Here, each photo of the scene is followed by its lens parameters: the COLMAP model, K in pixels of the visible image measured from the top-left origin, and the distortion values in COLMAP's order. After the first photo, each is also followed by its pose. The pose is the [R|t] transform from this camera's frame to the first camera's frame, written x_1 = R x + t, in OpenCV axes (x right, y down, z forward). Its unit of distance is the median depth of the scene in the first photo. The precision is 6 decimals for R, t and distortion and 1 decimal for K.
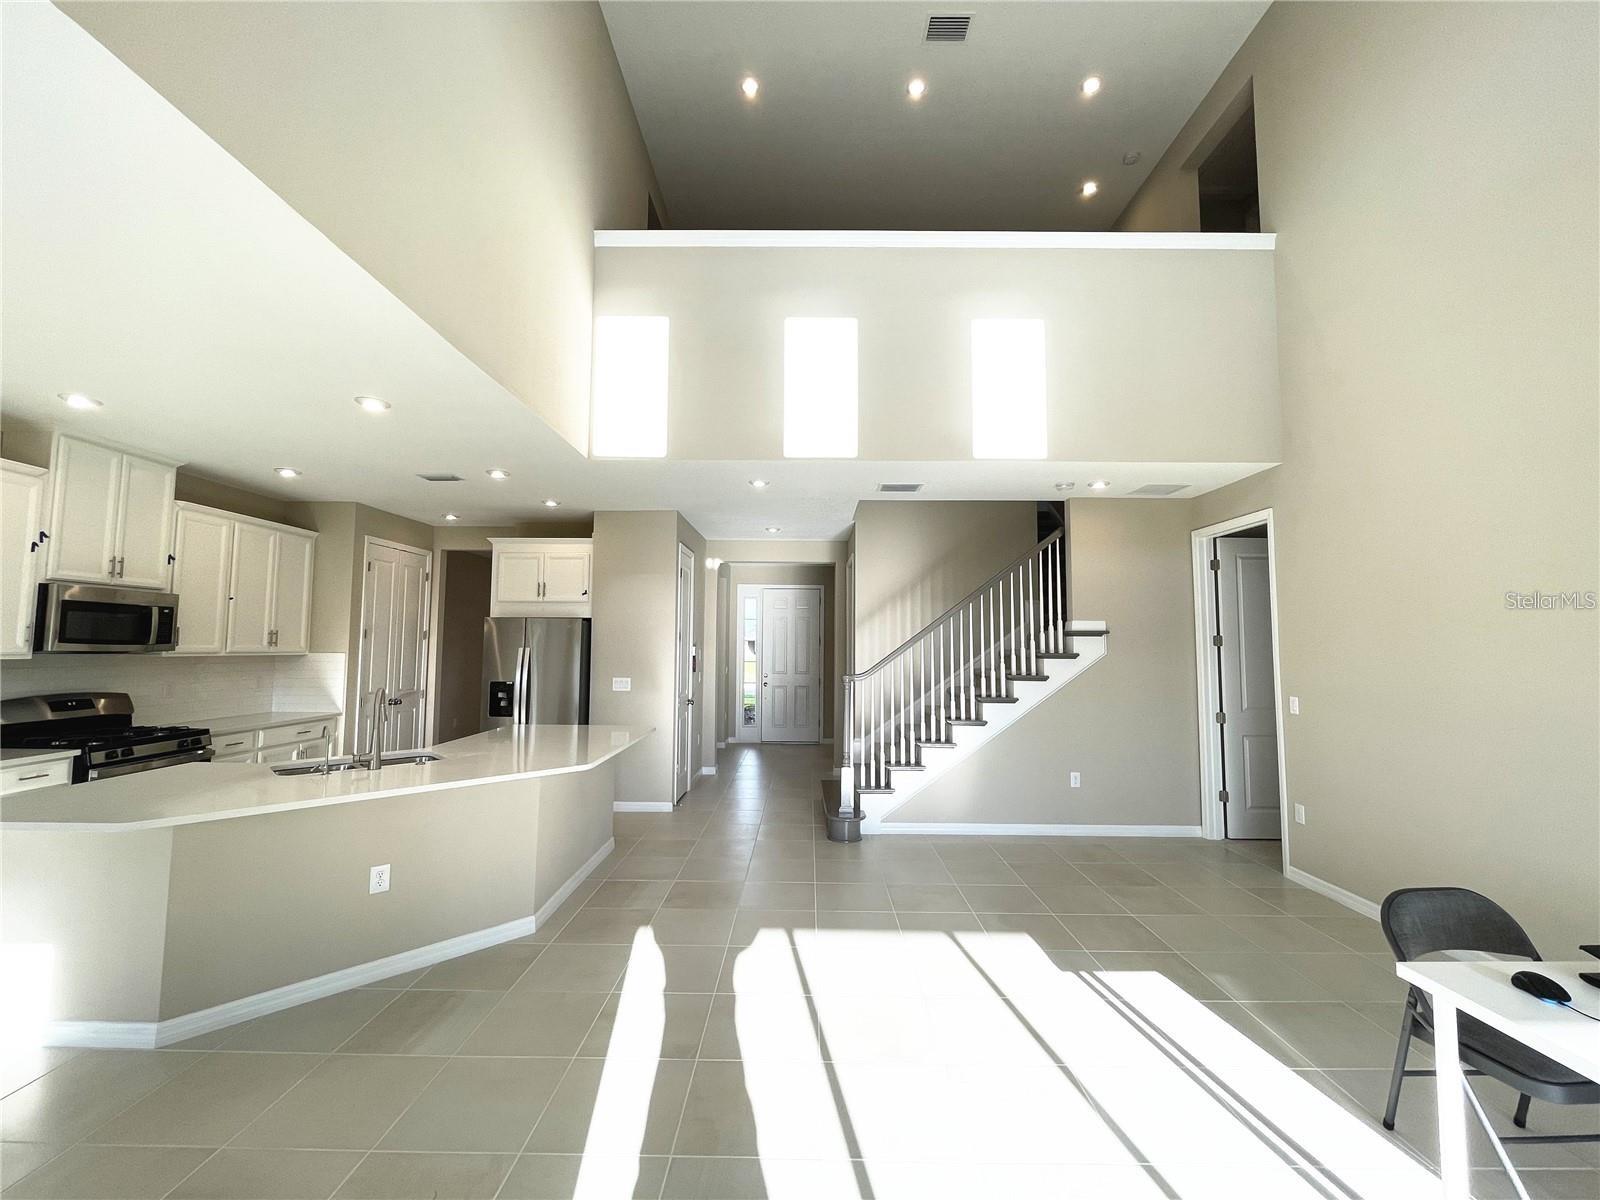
lens RADIAL K [[648.2, 0, 800.1], [0, 648.2, 601.8], [0, 0, 1]] dist [-0.002193, -0.000518]
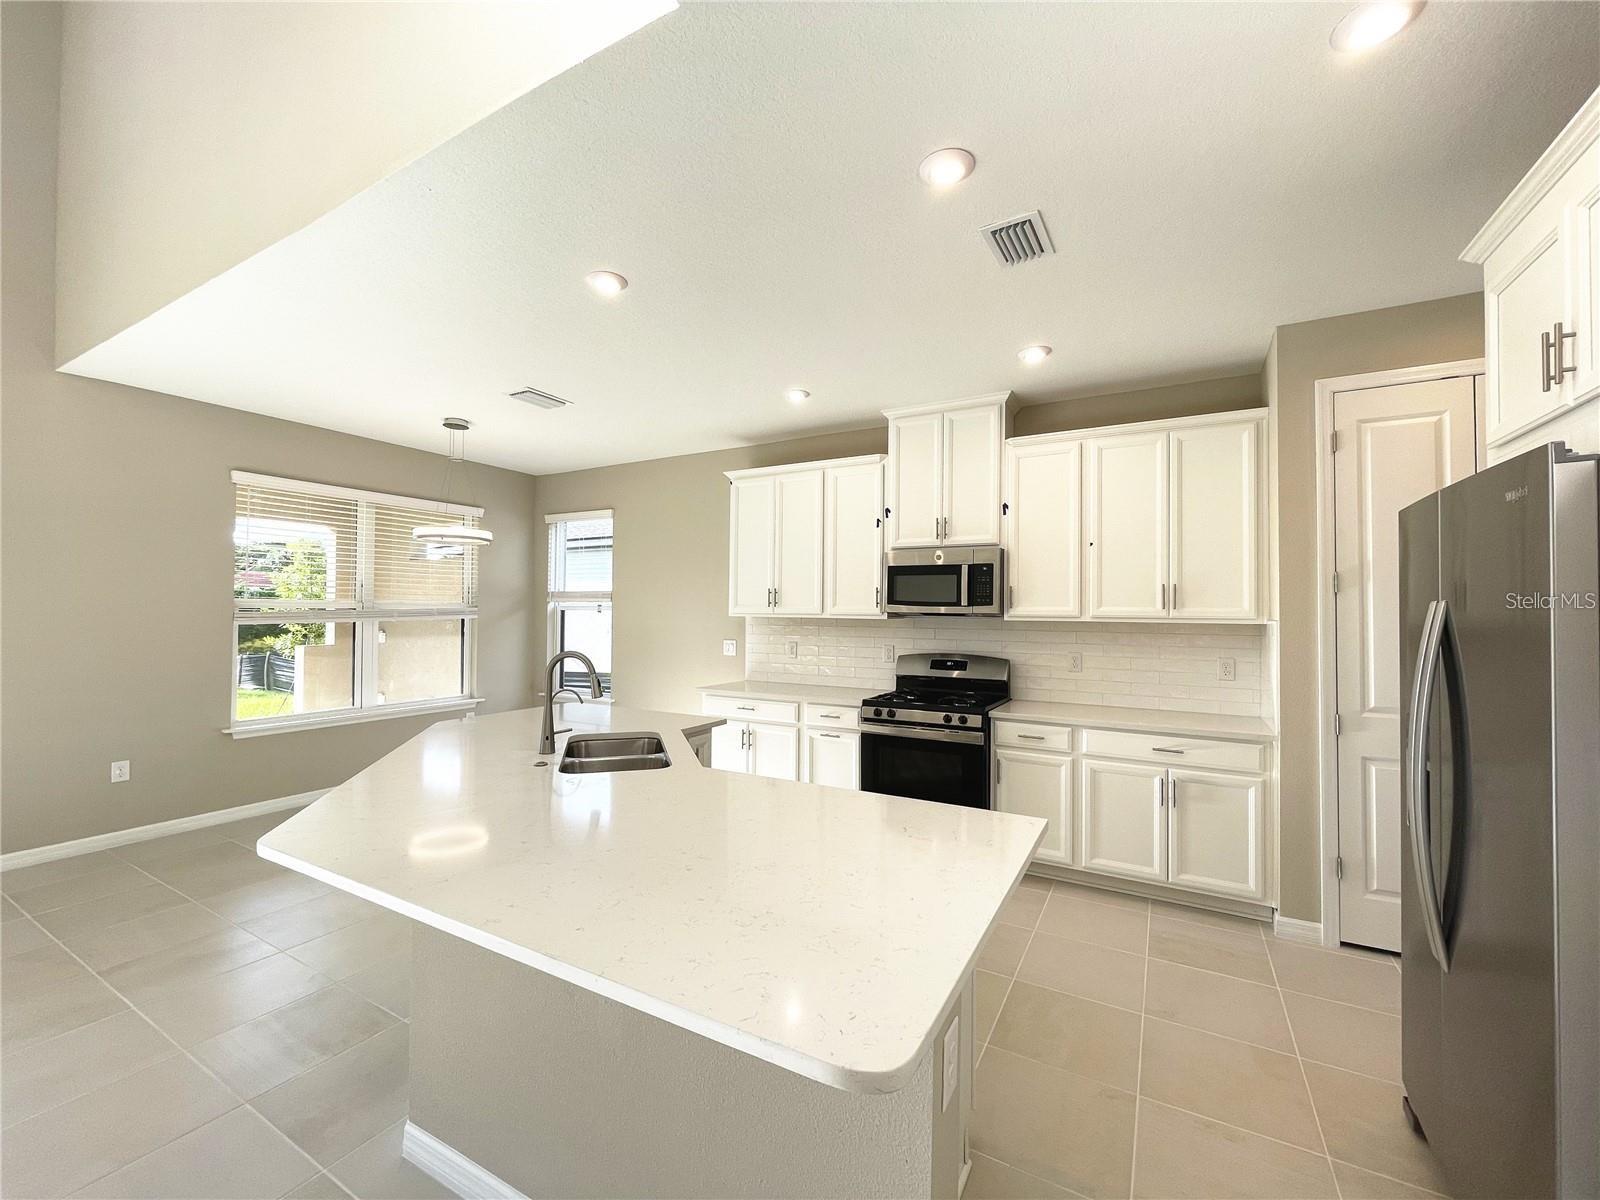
lens RADIAL K [[648.2, 0, 804.0], [0, 648.2, 601.6], [0, 0, 1]] dist [-0.002193, -0.000518]
pose [[-0.480459, -0.026034, -0.876631, -0.071468], [0.048053, 0.997276, -0.055953, 0.081729], [0.875700, -0.069008, -0.477899, 1.012321]]
